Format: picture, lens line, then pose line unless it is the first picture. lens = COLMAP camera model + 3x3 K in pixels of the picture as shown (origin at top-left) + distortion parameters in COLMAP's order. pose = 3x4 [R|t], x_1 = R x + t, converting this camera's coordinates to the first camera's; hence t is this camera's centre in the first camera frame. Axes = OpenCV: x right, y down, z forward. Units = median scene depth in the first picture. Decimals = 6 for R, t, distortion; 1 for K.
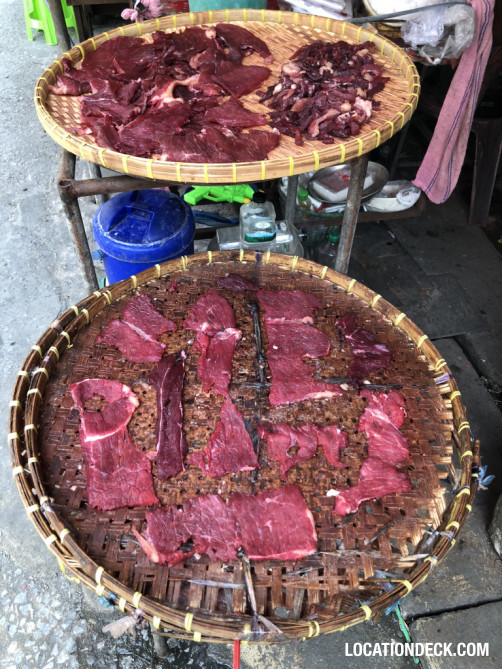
lens RADIAL K [[557.1, 0, 248.0], [0, 557.1, 335.1], [0, 0, 1]] dist [0.018913, -0.010608]
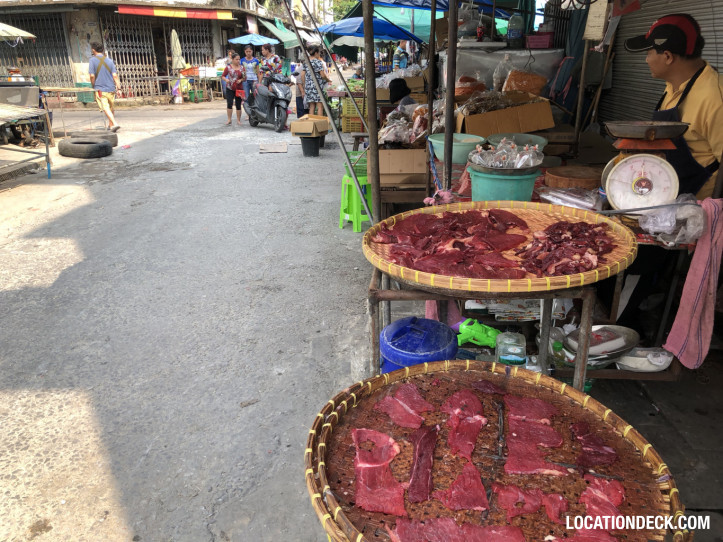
lens RADIAL K [[602.0, 0, 361.5], [0, 602.0, 269.7], [0, 0, 1]] dist [0.018913, -0.010608]
pose [[0.960886, 0.066660, -0.268802, 0.058983], [-0.174984, 0.898444, -0.402713, 0.286027], [0.214659, 0.433998, 0.874967, -0.375263]]
